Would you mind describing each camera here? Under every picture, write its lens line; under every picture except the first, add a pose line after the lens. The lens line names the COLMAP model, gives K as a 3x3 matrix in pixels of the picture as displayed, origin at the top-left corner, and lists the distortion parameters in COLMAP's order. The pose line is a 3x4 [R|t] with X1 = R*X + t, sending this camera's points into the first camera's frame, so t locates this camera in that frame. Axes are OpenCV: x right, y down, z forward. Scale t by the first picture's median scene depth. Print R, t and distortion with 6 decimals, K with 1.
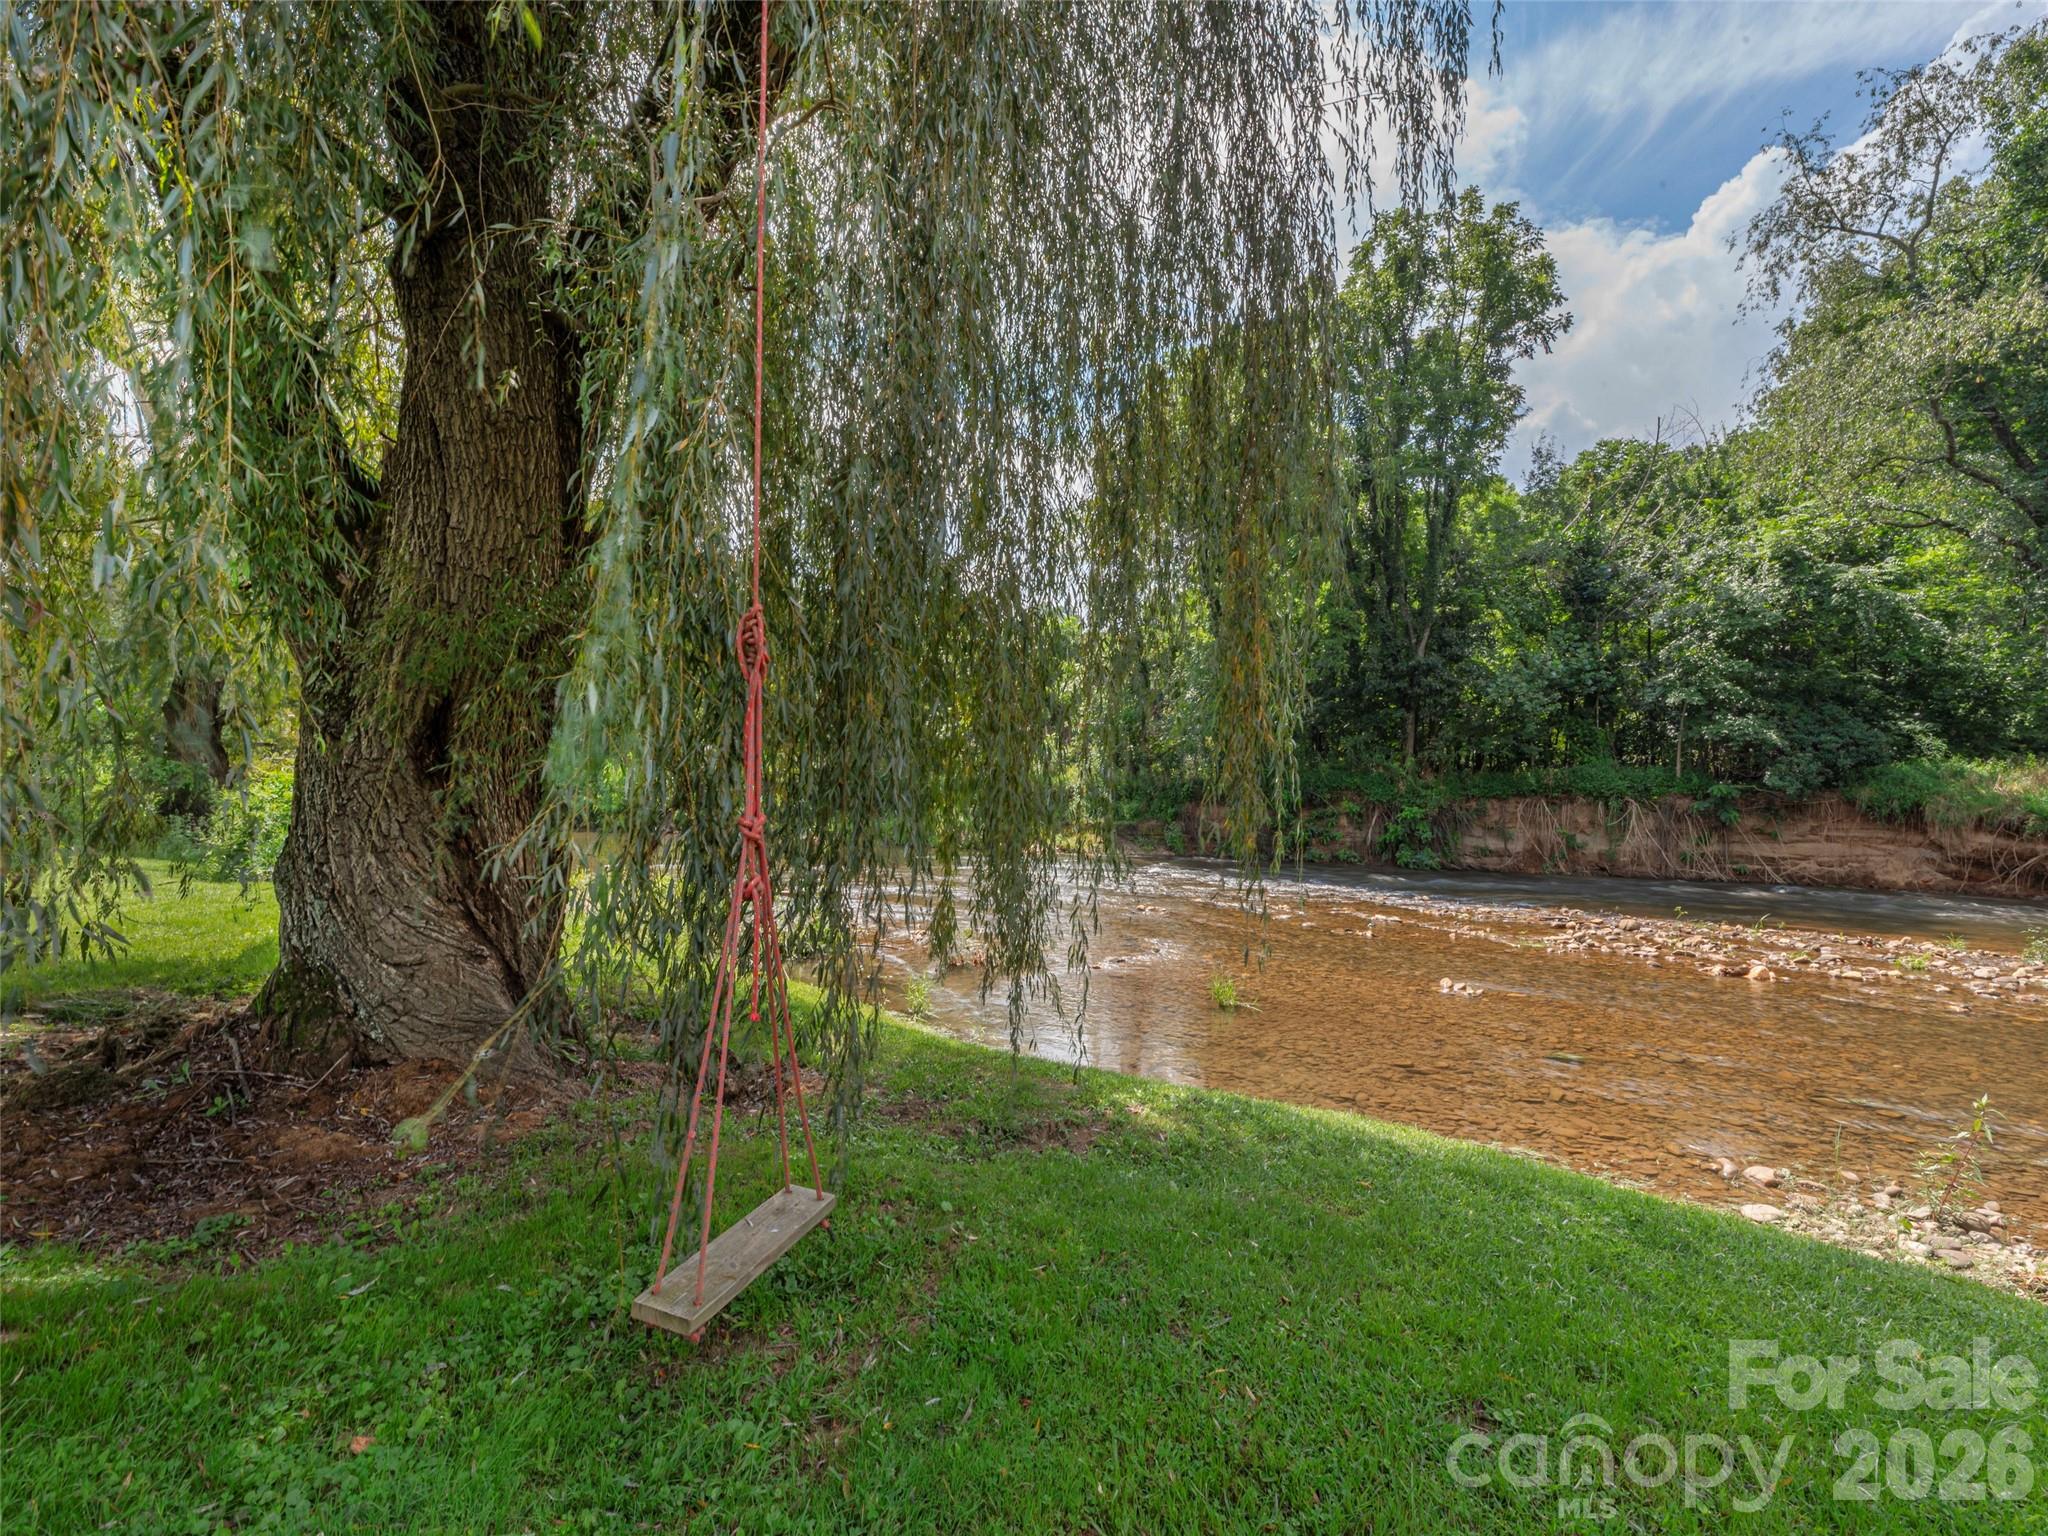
lens RADIAL K [[861.6, 0, 1027.9], [0, 861.6, 777.3], [0, 0, 1]] dist [0.004954, 0.000331]
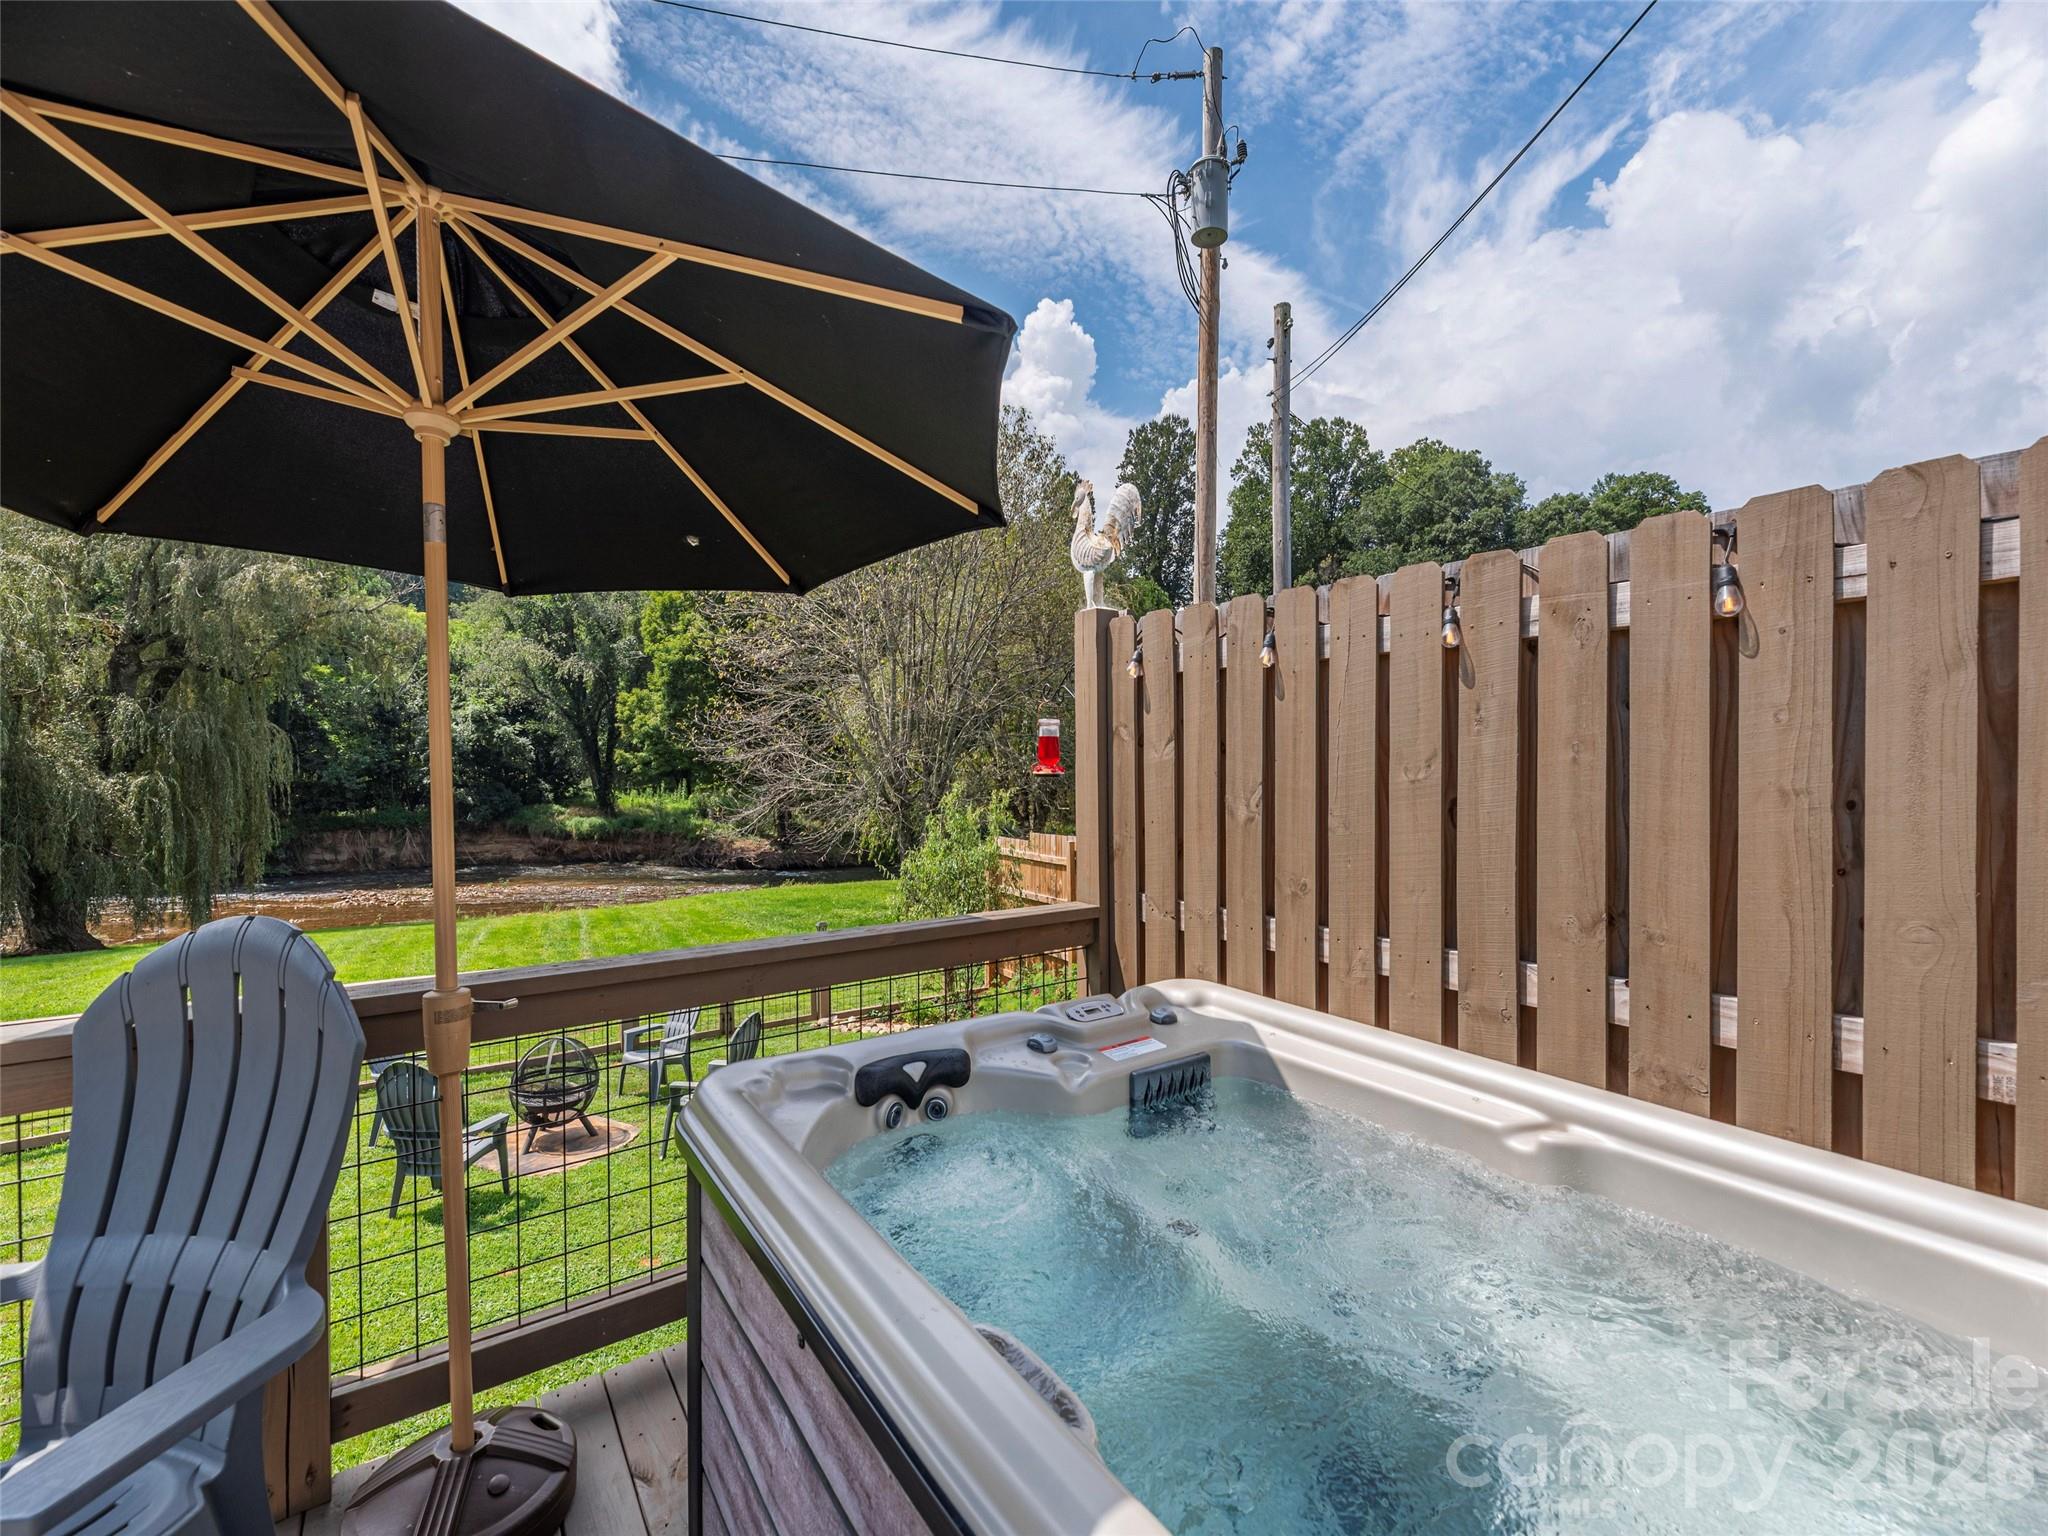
lens RADIAL K [[861.6, 0, 1023.2], [0, 861.6, 769.1], [0, 0, 1]] dist [0.004954, 0.000331]
pose [[0.409143, -0.007113, 0.912442, -0.571830], [-0.015314, 0.999775, 0.014660, -0.176233], [-0.912342, -0.019971, 0.408942, -1.185504]]
